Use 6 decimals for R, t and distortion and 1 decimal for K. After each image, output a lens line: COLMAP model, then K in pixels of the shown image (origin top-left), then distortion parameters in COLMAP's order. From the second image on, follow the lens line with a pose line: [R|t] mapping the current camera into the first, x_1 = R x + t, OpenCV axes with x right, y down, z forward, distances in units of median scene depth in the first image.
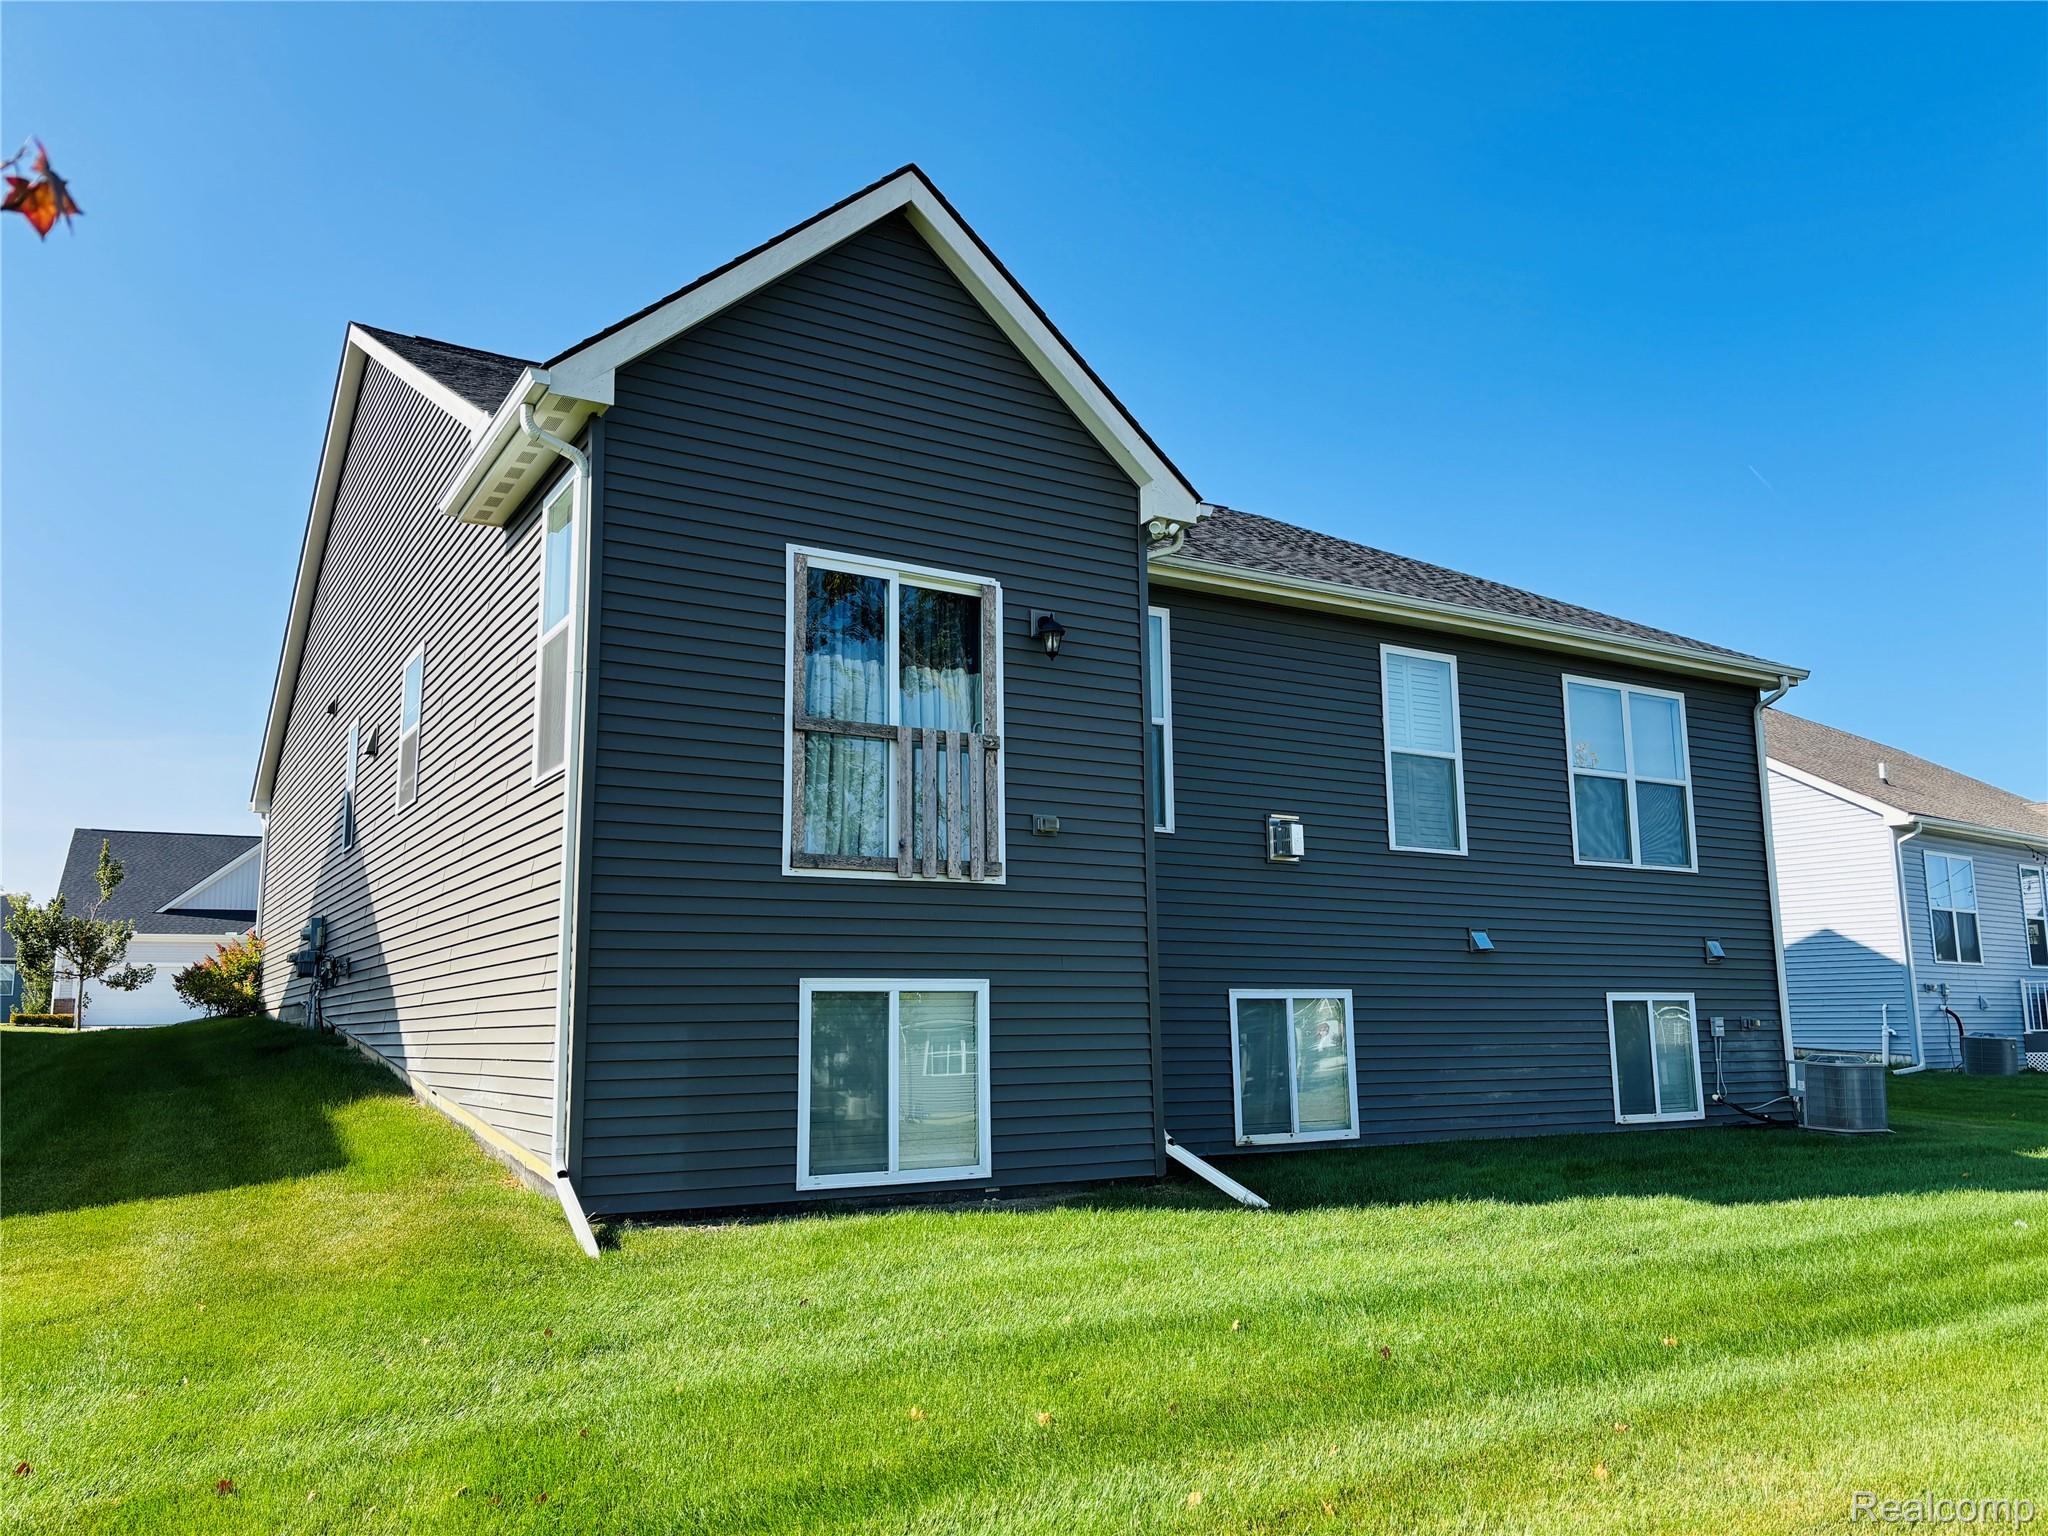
lens RADIAL K [[1619.1, 0, 1047.7], [0, 1619.1, 768.4], [0, 0, 1]] dist [0.039539, -0.005620]
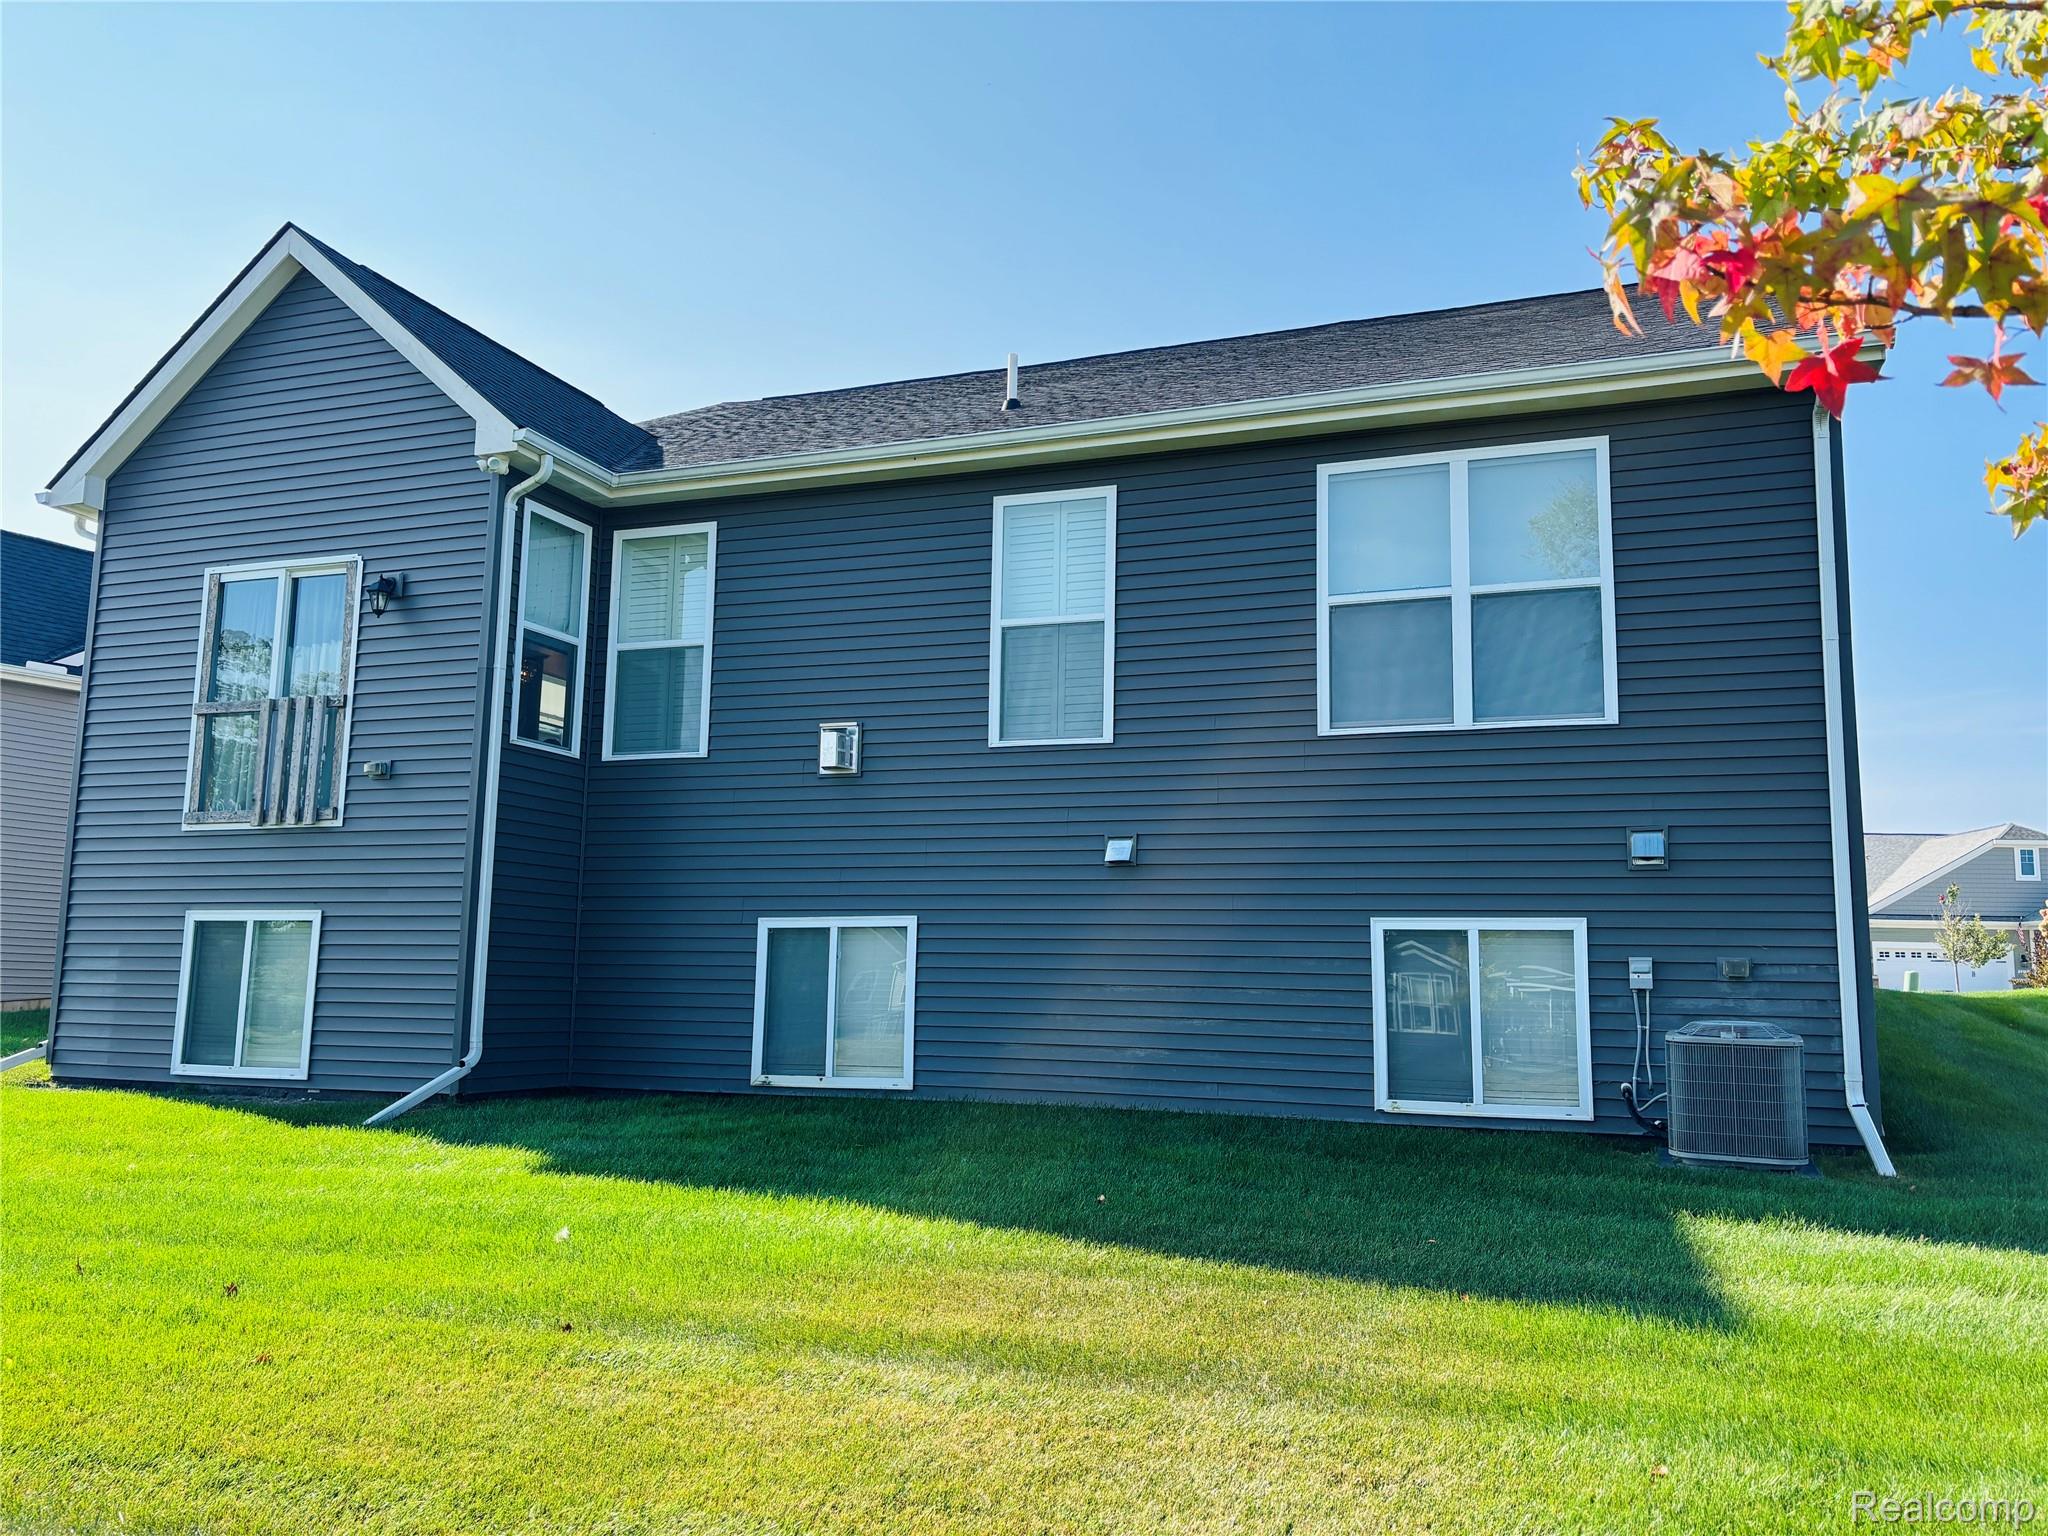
lens RADIAL K [[1619.1, 0, 1047.7], [0, 1619.1, 768.4], [0, 0, 1]] dist [0.039539, -0.005620]
pose [[0.592318, -0.083905, -0.801323, 0.901639], [0.108334, 0.993825, -0.023983, 0.085431], [0.798387, -0.072605, 0.597751, 0.544807]]
